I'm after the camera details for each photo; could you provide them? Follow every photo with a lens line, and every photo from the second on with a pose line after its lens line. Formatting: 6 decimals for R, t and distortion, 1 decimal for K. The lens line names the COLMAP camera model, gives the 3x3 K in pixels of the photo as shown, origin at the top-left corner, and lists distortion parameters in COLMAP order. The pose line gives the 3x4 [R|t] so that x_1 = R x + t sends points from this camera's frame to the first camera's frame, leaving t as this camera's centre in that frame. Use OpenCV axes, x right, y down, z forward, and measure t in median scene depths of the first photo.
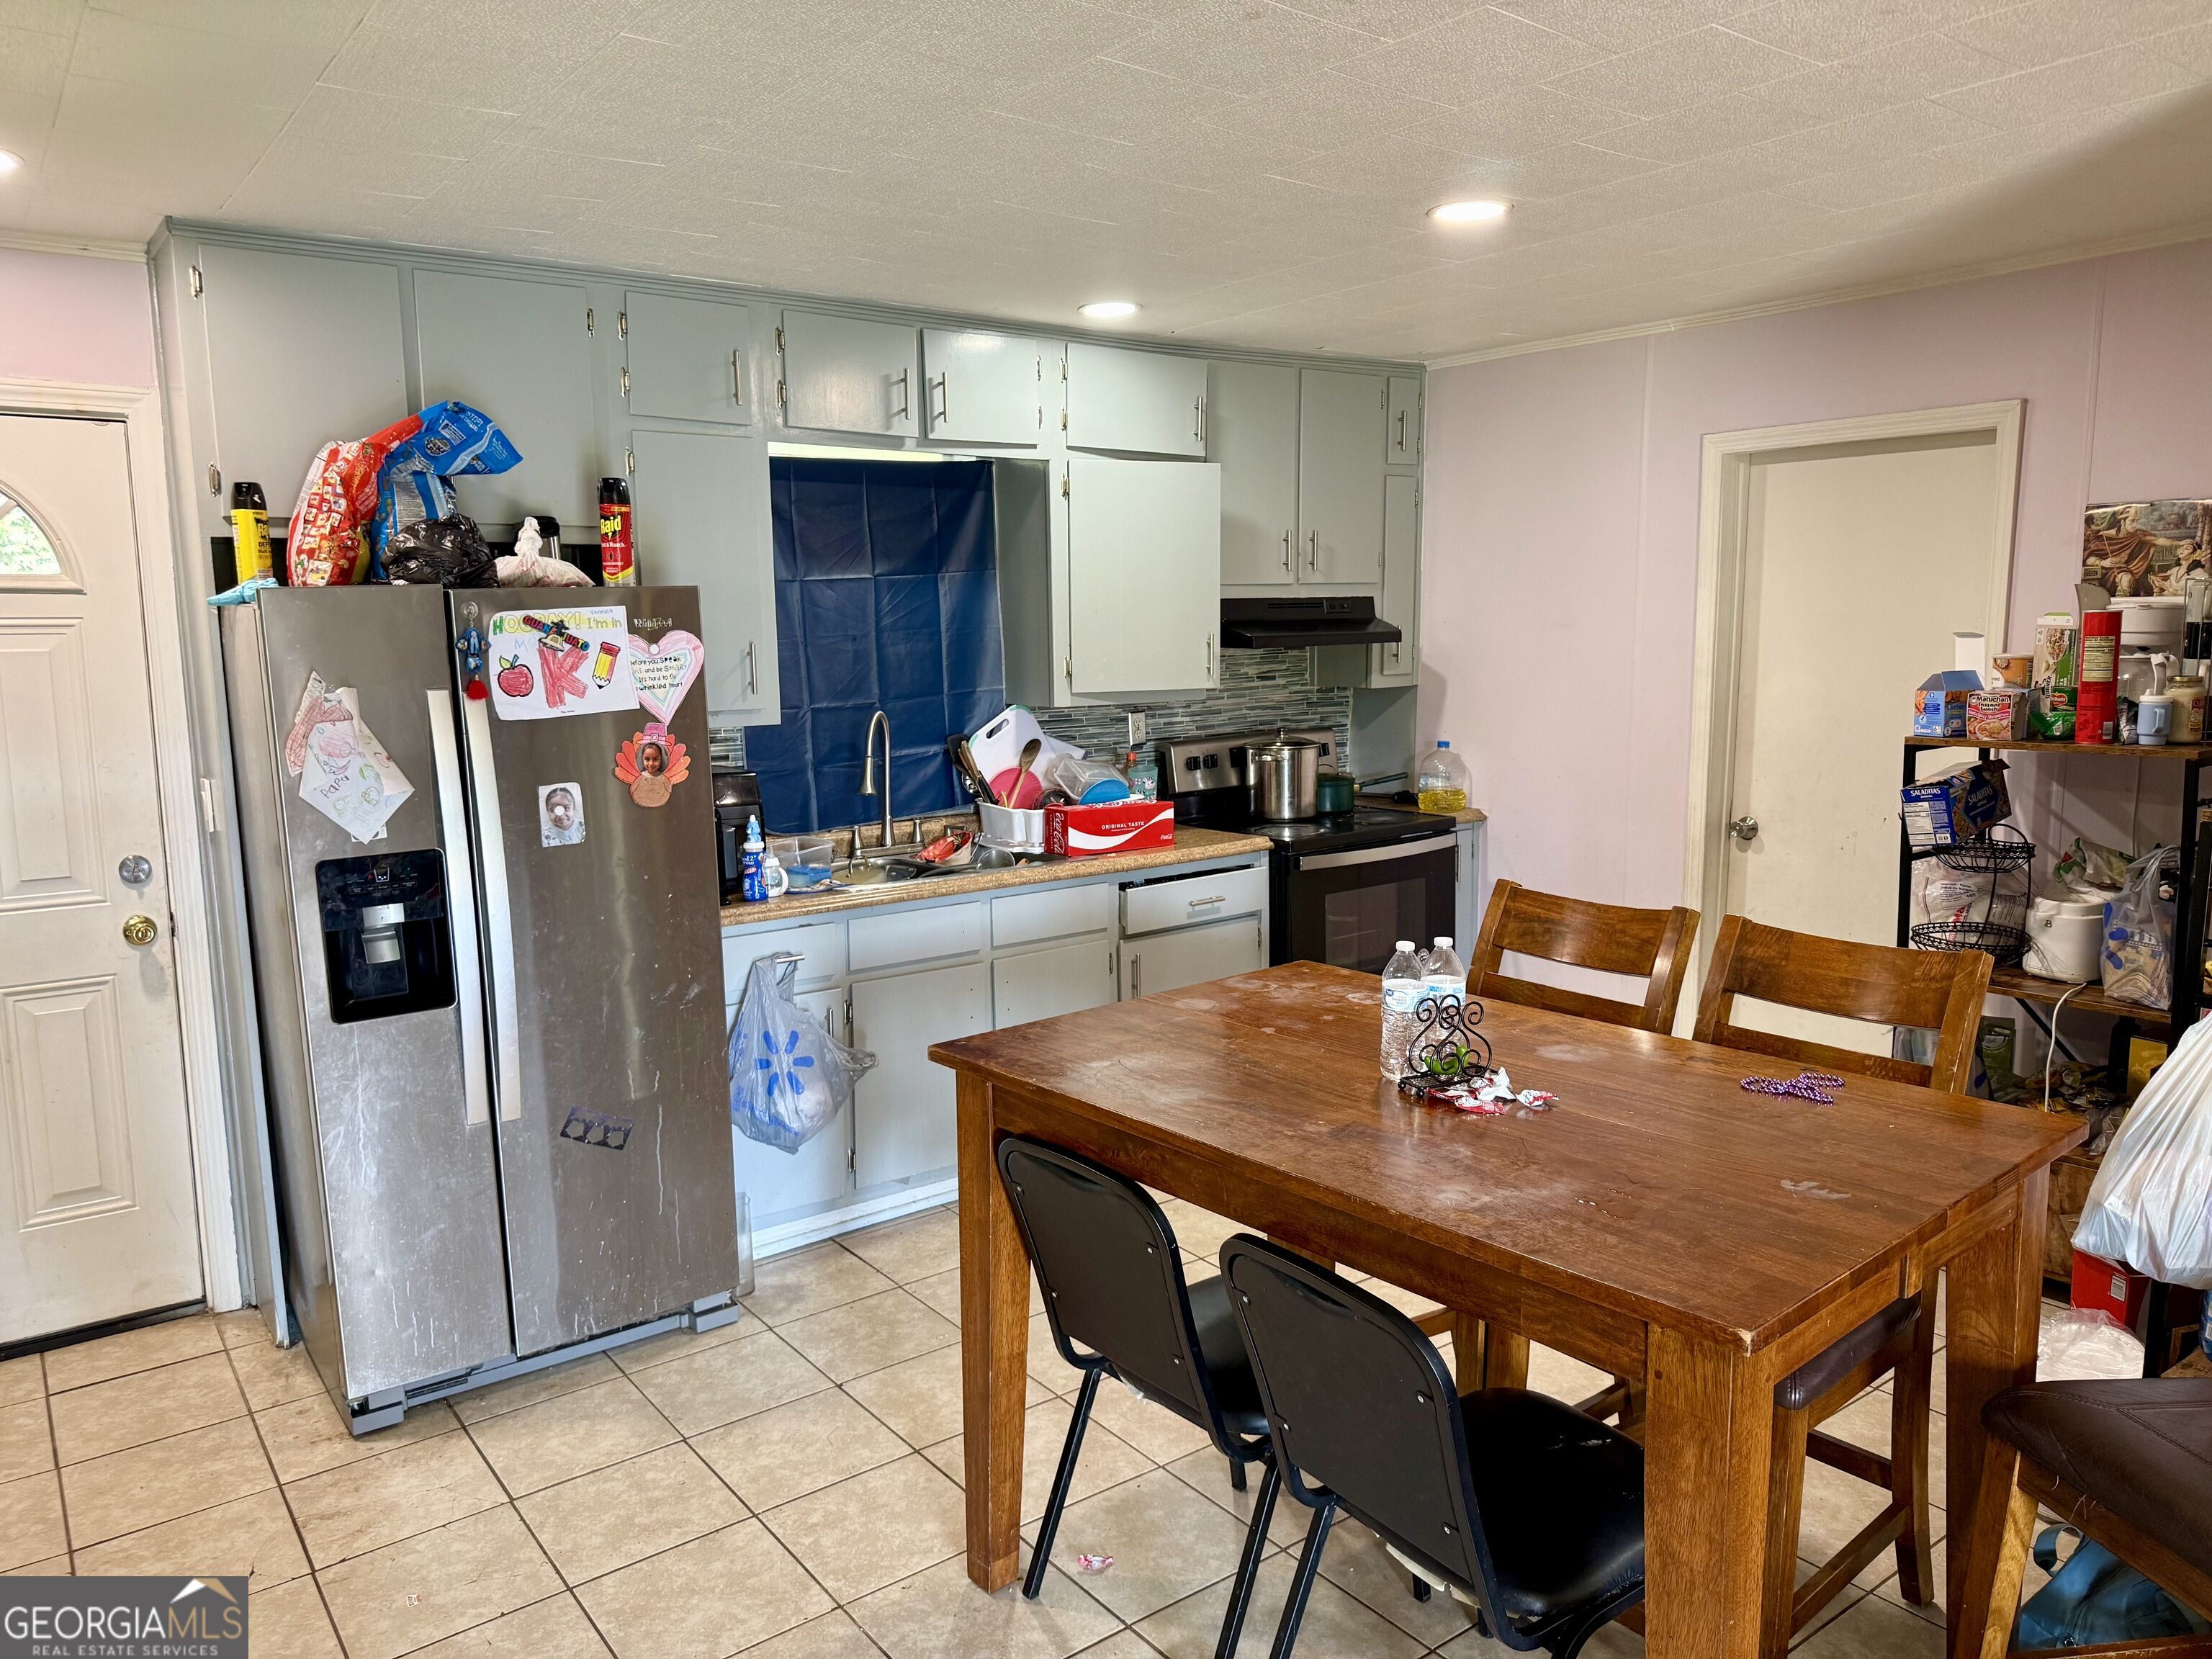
lens RADIAL K [[1558.6, 0, 1099.9], [0, 1558.6, 841.5], [0, 0, 1]] dist [0.044203, -0.052693]
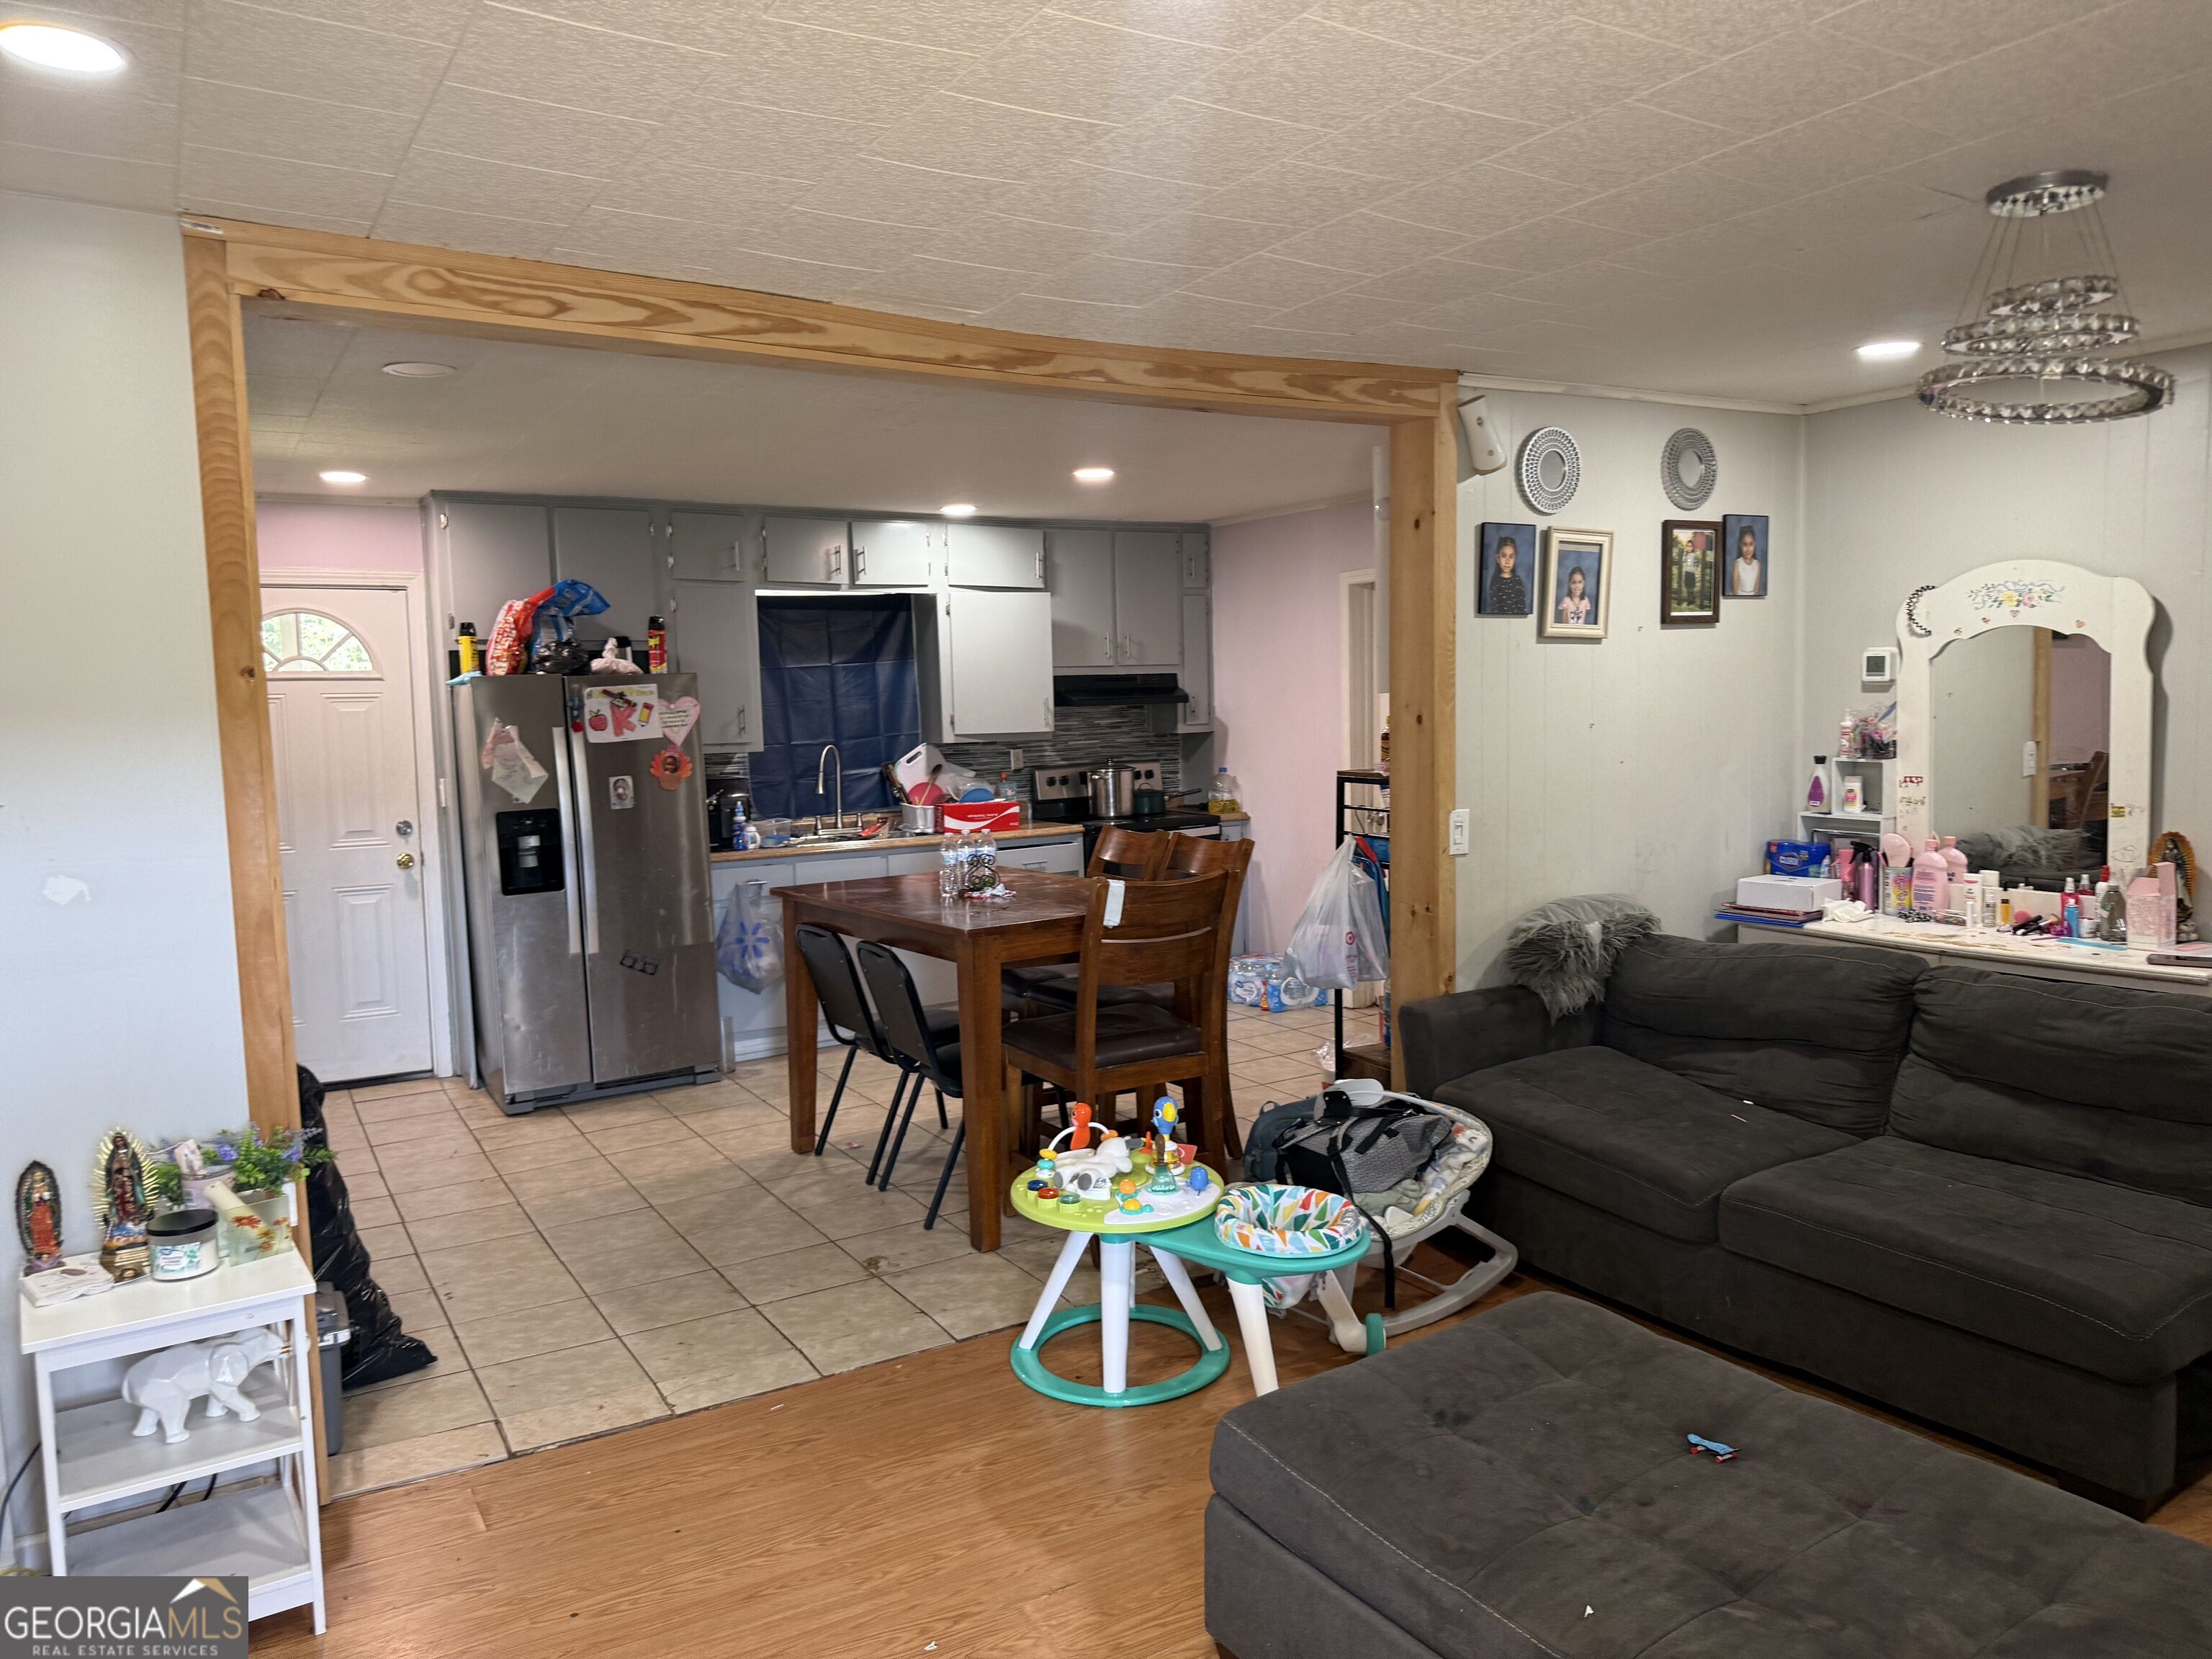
lens RADIAL K [[1543.9, 0, 1128.1], [0, 1543.9, 824.4], [0, 0, 1]] dist [0.089975, -0.128817]
pose [[0.995838, -0.003023, -0.091091, 0.400222], [-0.002160, 0.998386, -0.056751, 0.115260], [0.091116, 0.056711, 0.994224, -0.746962]]
